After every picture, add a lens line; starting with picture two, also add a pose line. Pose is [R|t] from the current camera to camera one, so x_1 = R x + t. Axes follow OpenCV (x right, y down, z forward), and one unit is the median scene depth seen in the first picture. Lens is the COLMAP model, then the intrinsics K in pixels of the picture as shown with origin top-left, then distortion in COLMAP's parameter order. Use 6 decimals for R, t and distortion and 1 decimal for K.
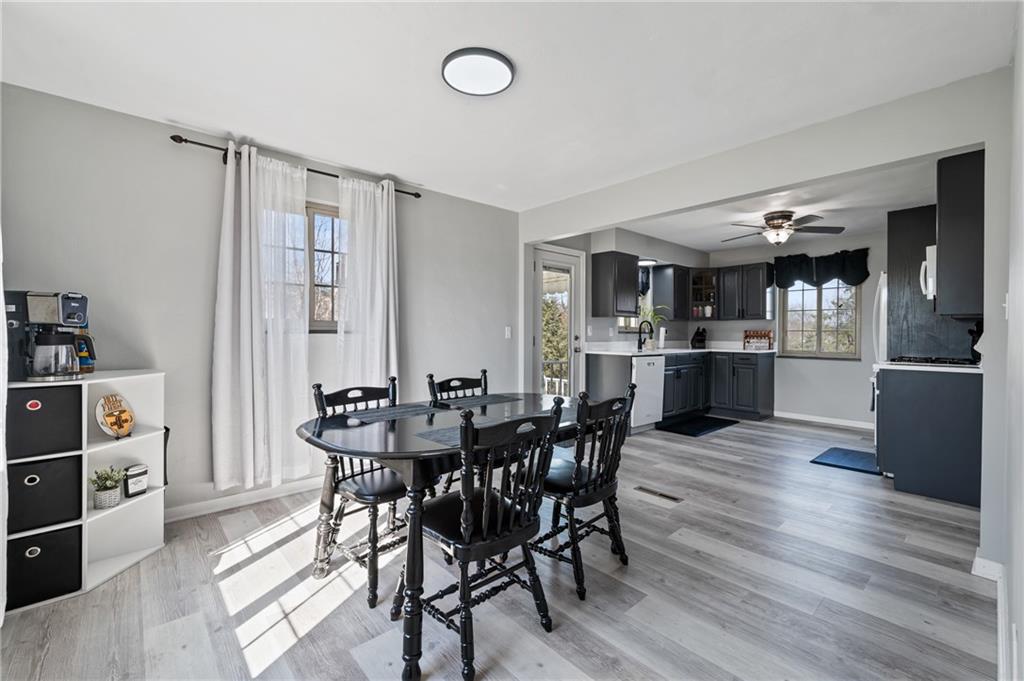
lens RADIAL K [[431.7, 0, 513.8], [0, 431.7, 336.7], [0, 0, 1]] dist [-0.002516, -0.000088]
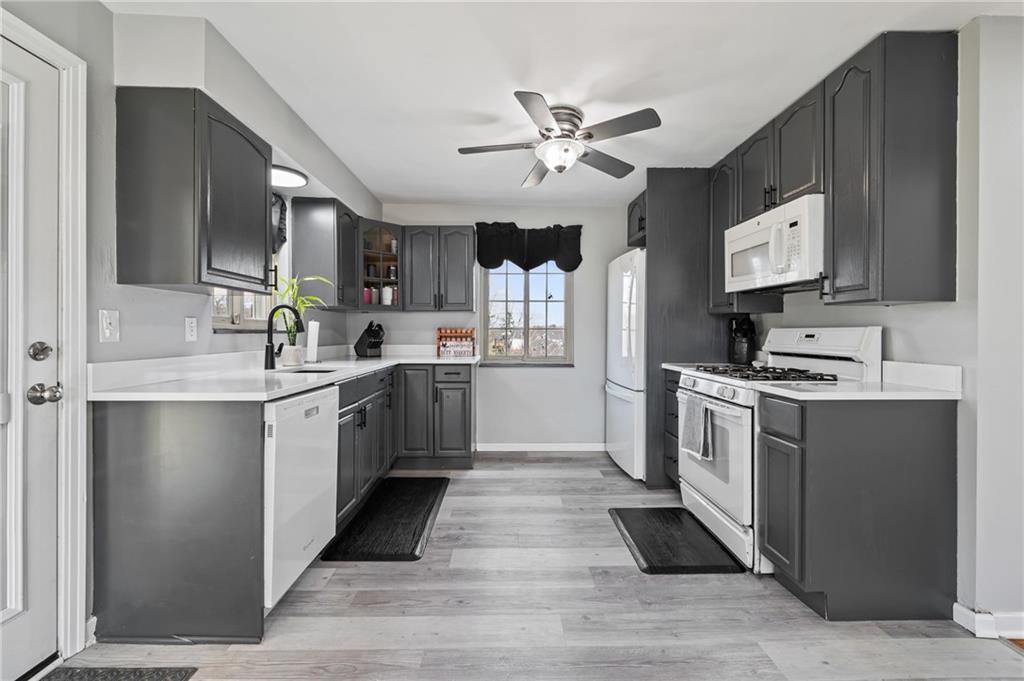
lens RADIAL K [[431.7, 0, 511.8], [0, 431.7, 333.1], [0, 0, 1]] dist [-0.002516, -0.000088]
pose [[0.652072, -0.003001, 0.758151, 0.117932], [0.004917, 0.999988, -0.000271, -0.006411], [-0.758141, 0.003905, 0.652078, 0.521968]]
